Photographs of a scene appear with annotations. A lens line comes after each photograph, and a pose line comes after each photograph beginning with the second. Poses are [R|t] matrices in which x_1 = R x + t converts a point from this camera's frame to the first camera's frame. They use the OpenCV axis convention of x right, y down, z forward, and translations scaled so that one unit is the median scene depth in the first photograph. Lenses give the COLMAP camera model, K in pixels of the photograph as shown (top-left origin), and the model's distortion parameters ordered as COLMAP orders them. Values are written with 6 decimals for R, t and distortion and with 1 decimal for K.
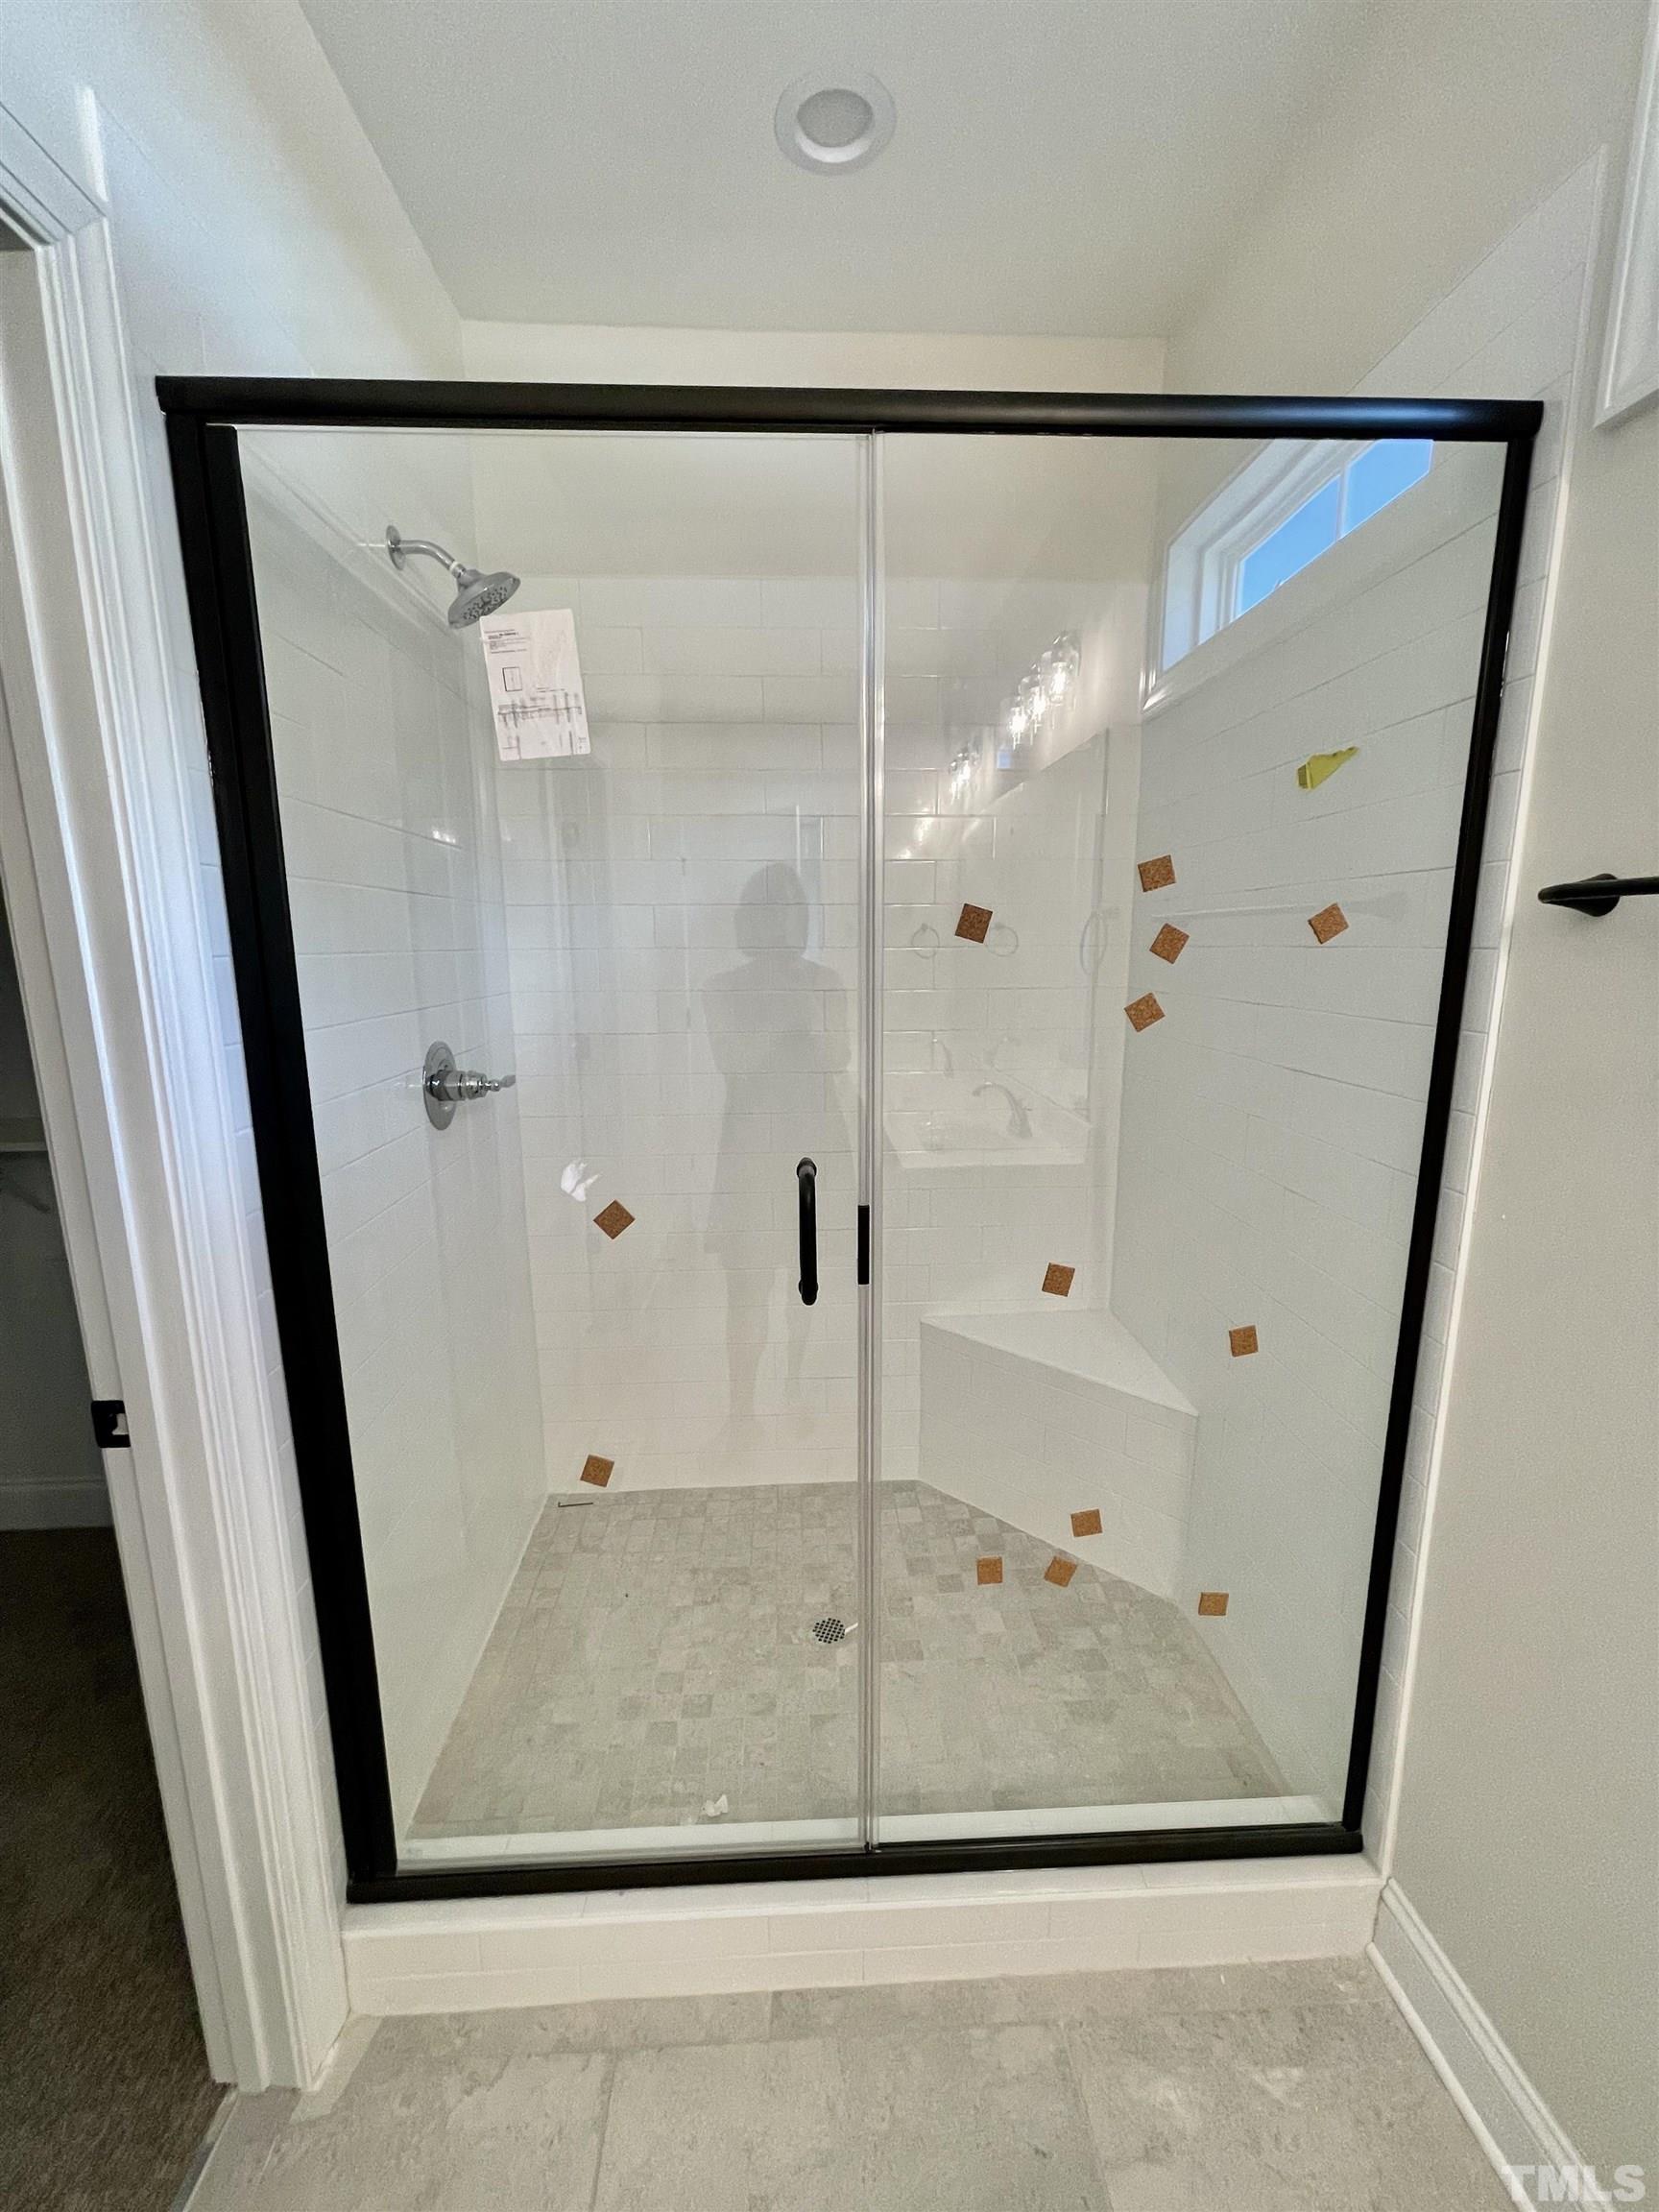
lens RADIAL K [[884.5, 0, 826.5], [0, 884.5, 1107.7], [0, 0, 1]] dist [-0.007663, -0.000395]
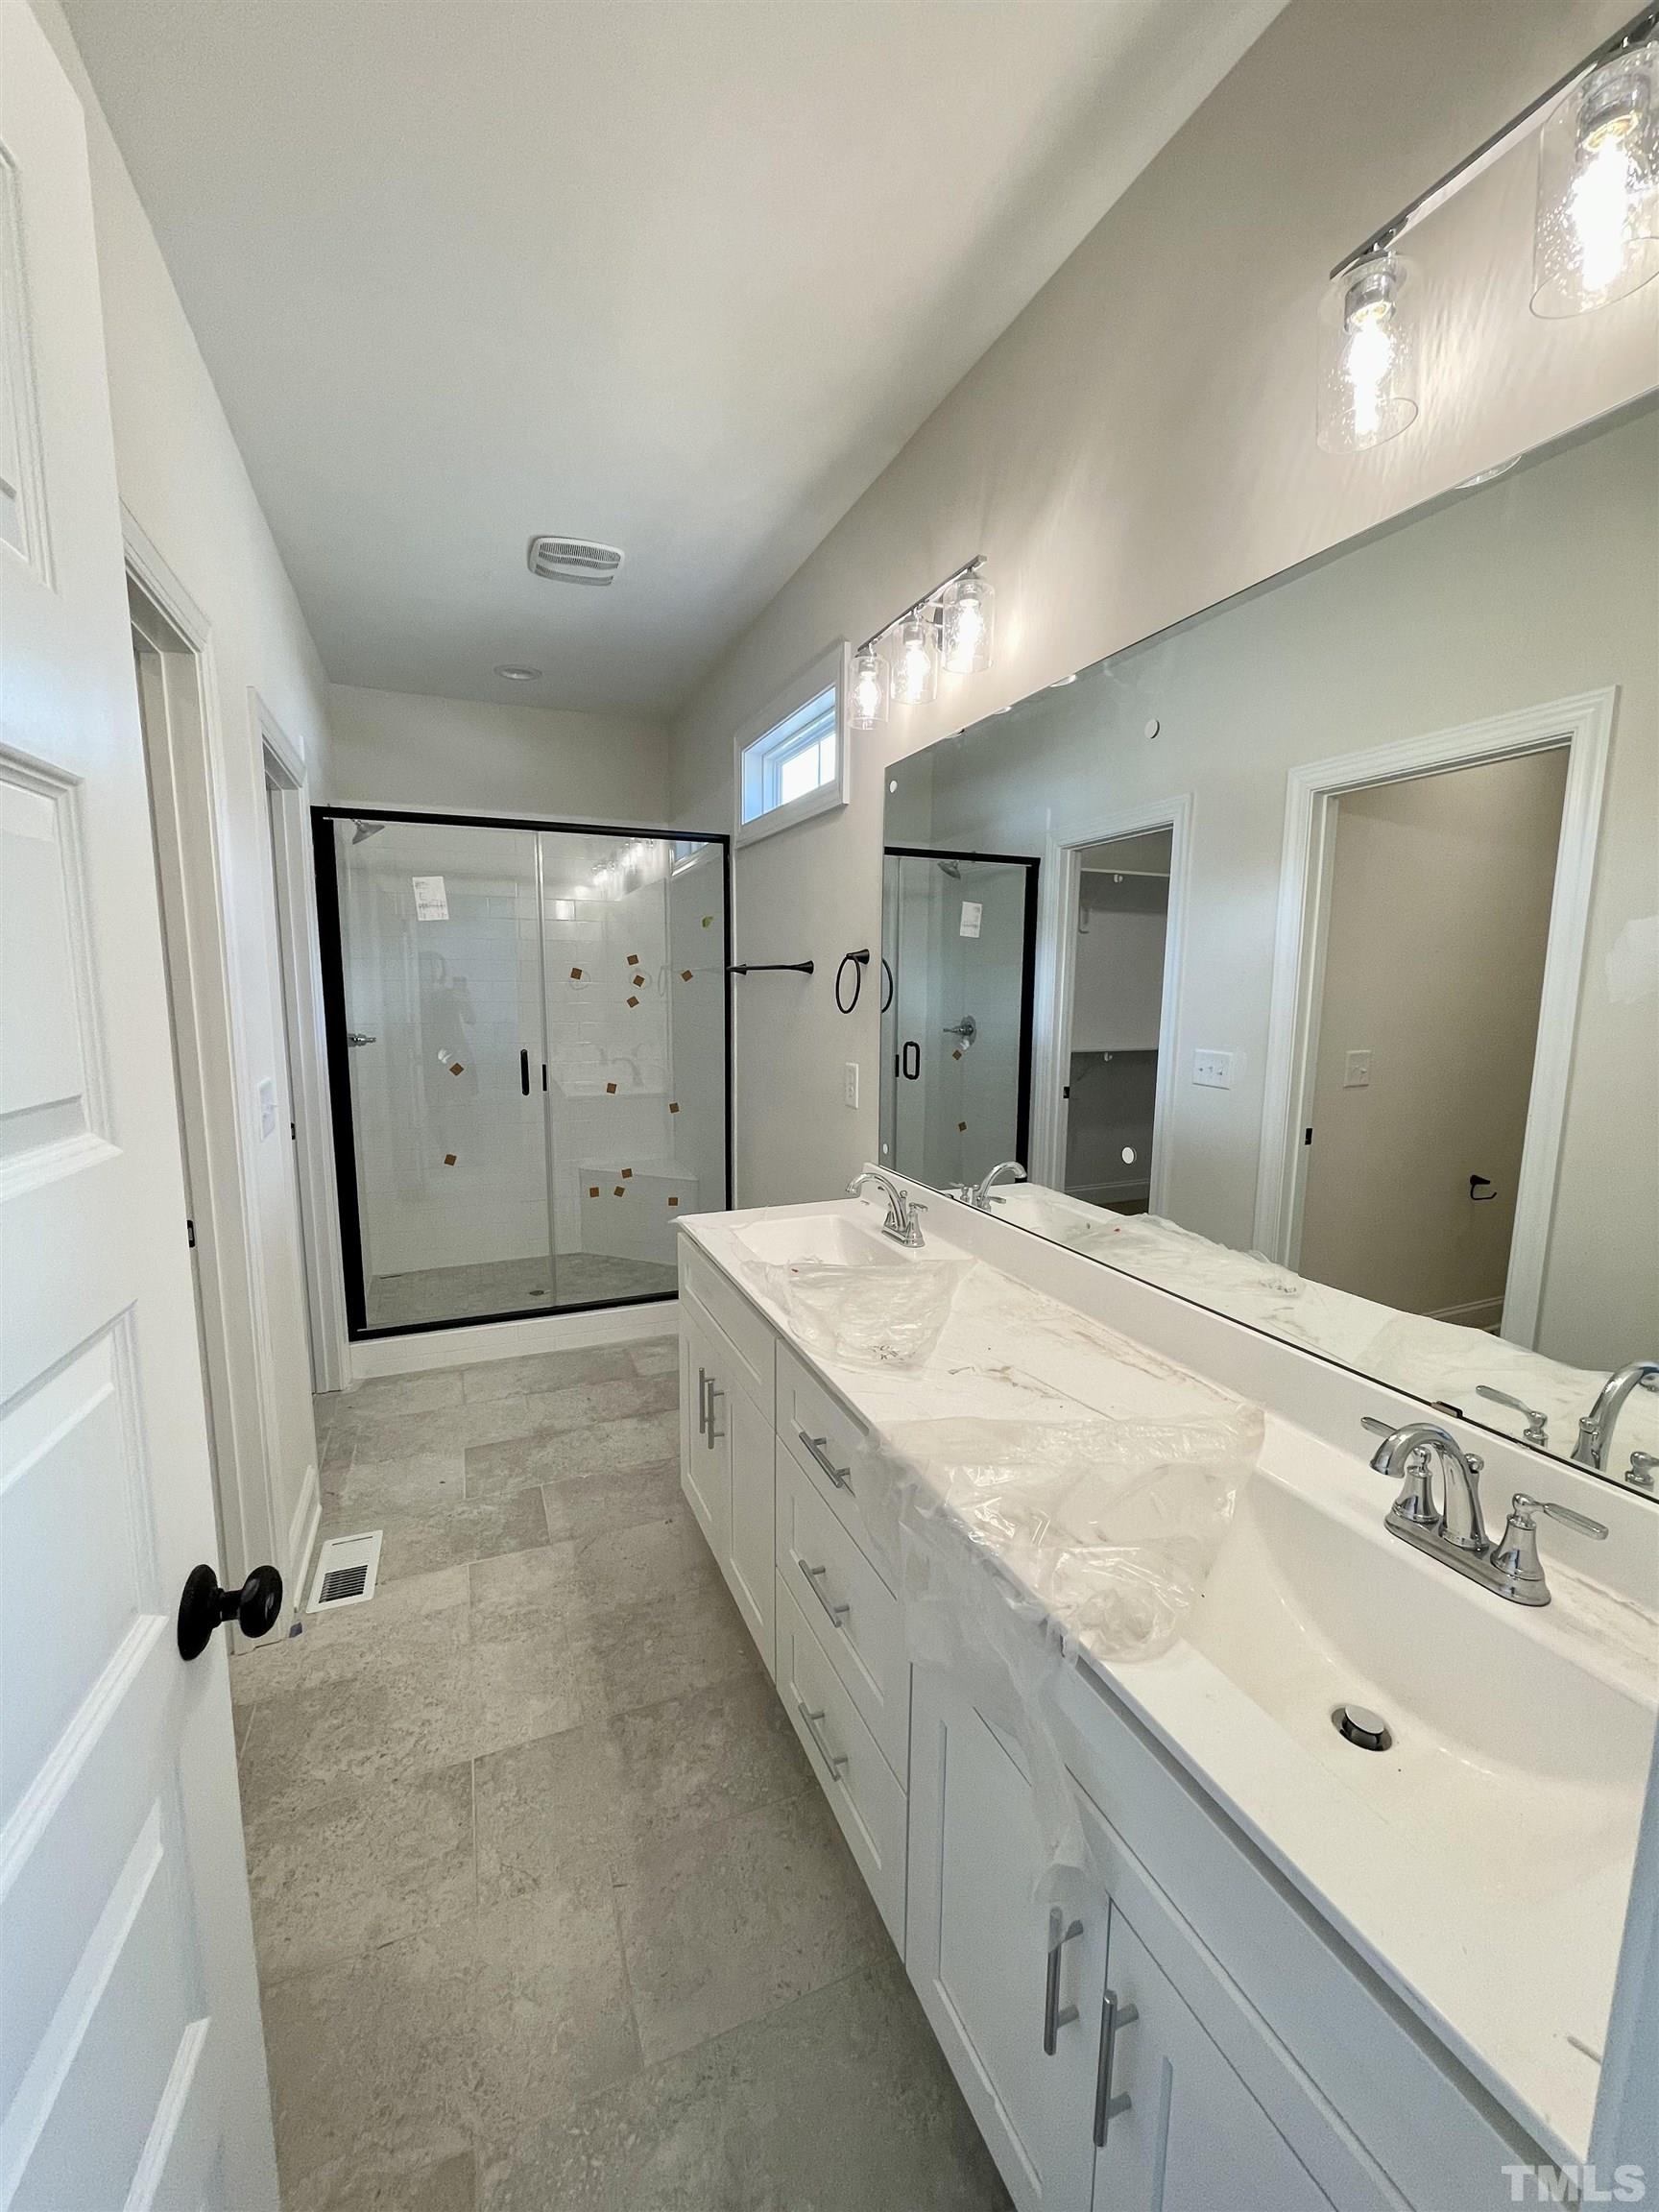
lens RADIAL K [[884.5, 0, 834.0], [0, 884.5, 1104.3], [0, 0, 1]] dist [-0.007663, -0.000395]
pose [[0.938181, -0.033369, 0.344534, -0.074656], [0.049975, 0.997972, -0.039427, 0.419294], [-0.342520, 0.054208, 0.937945, -2.206870]]
